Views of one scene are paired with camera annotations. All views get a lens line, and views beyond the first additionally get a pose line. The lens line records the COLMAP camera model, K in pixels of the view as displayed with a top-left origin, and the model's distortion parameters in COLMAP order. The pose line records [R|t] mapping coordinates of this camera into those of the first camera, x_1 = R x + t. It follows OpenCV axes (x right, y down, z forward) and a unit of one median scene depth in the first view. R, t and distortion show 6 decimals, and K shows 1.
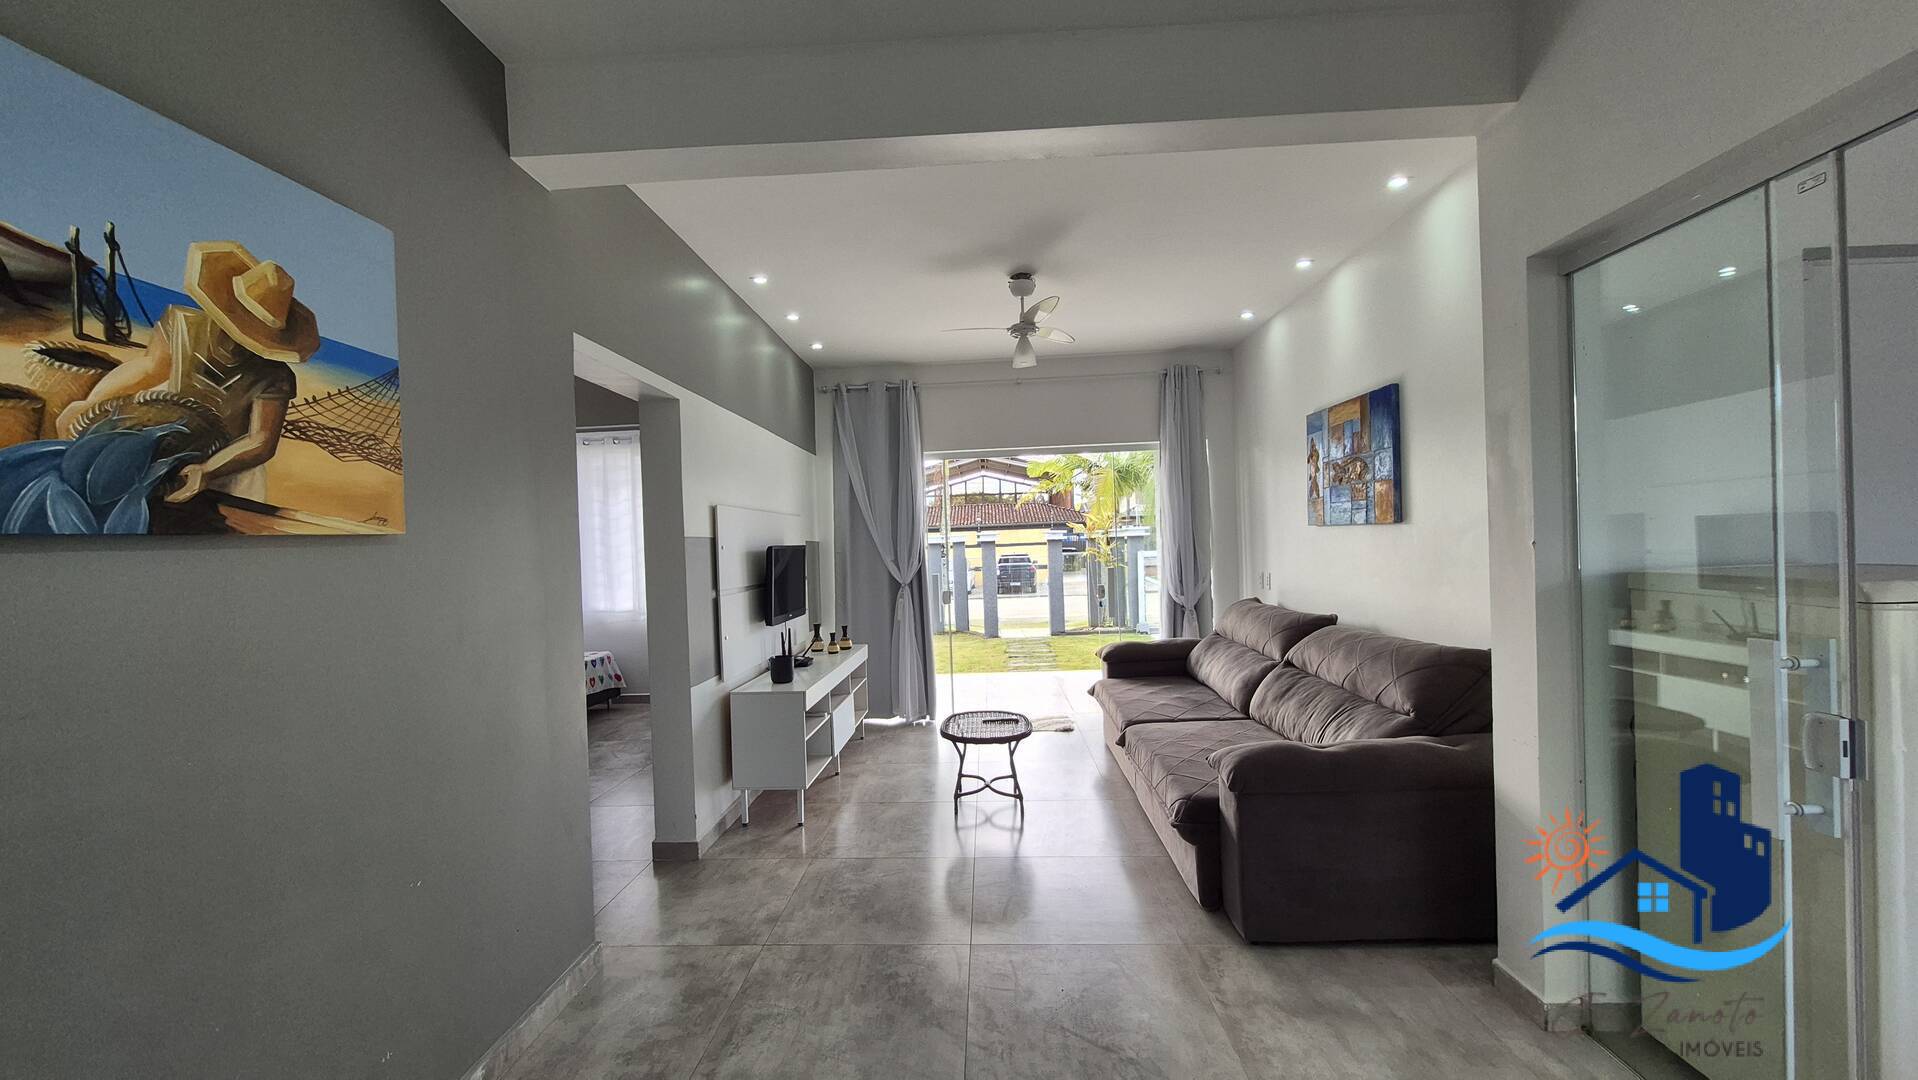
lens RADIAL K [[755.3, 0, 954.7], [0, 755.3, 552.9], [0, 0, 1]] dist [0.000386, -0.000249]
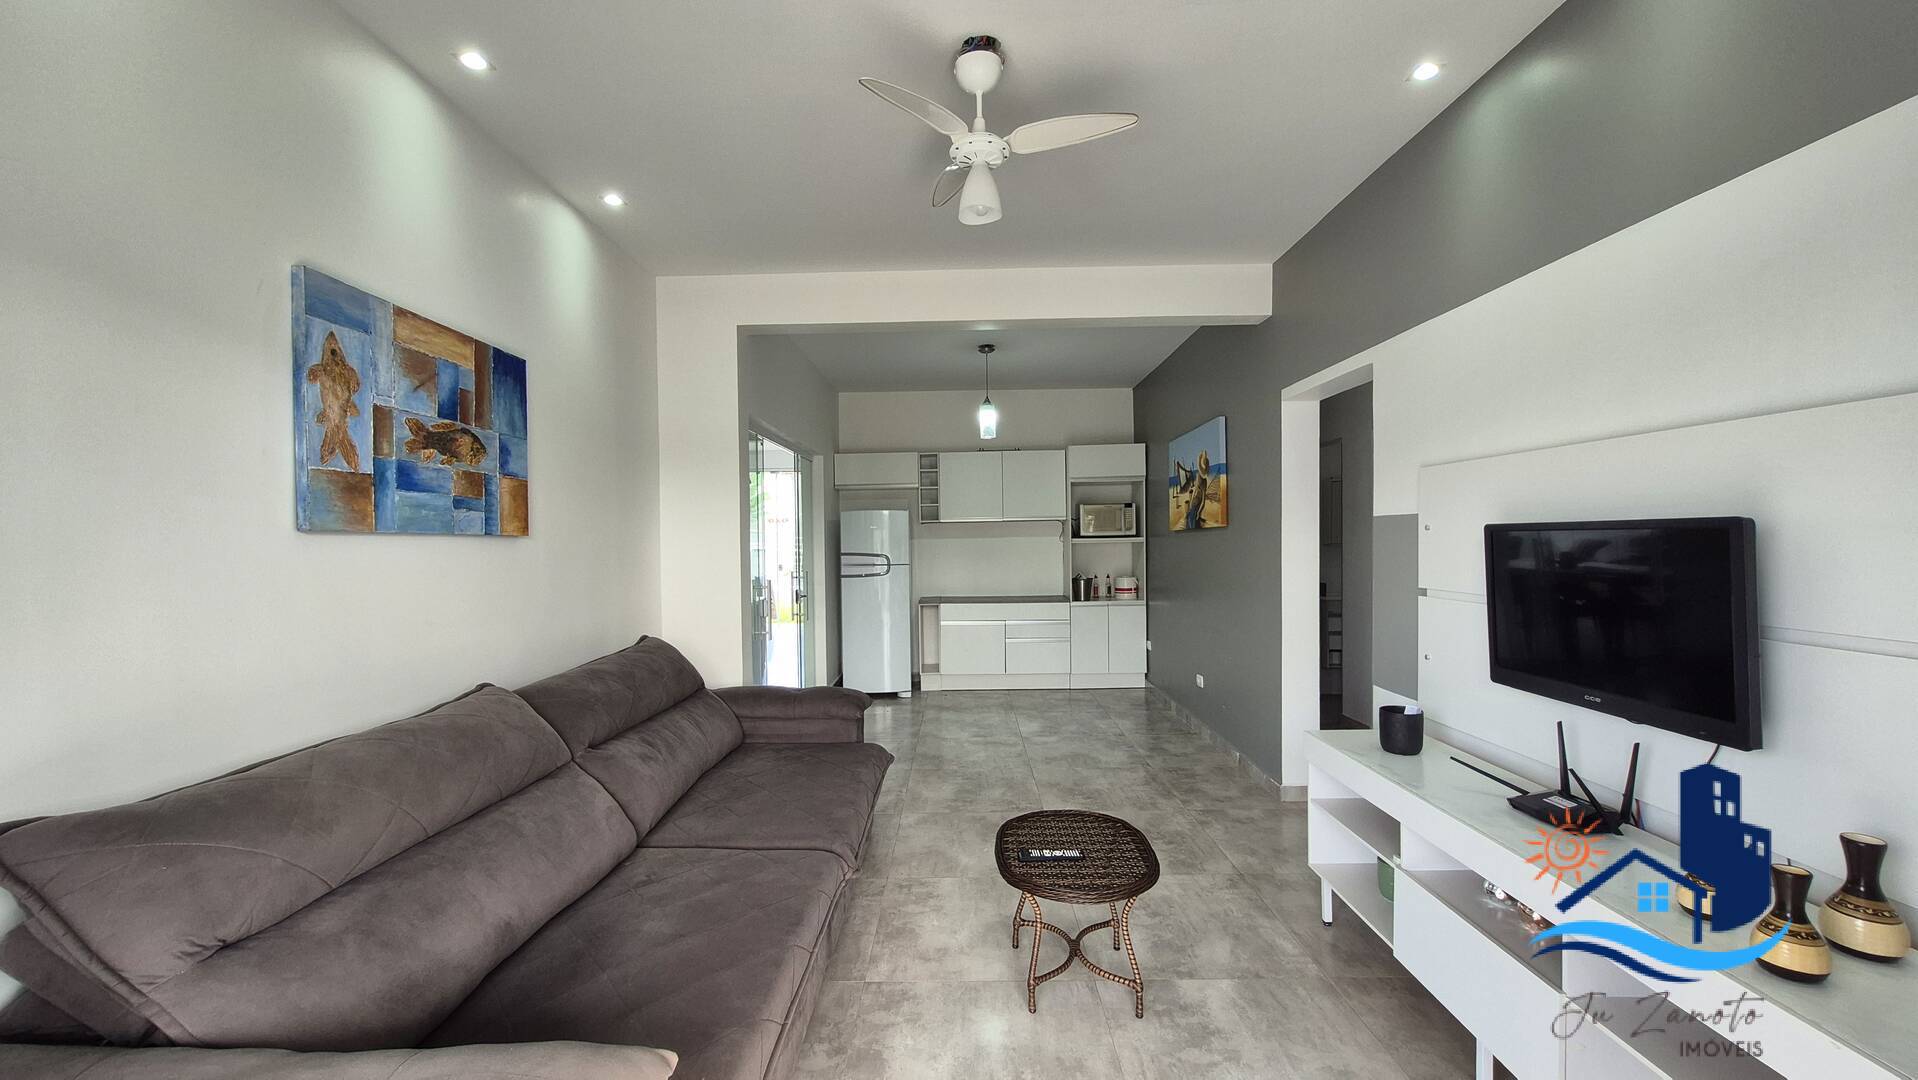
lens RADIAL K [[755.3, 0, 954.7], [0, 755.3, 552.9], [0, 0, 1]] dist [0.000386, -0.000249]
pose [[-0.998395, 0.044854, -0.034584, 0.220738], [0.043848, 0.998608, 0.029326, -0.033969], [0.035851, 0.027762, -0.998971, 2.417368]]
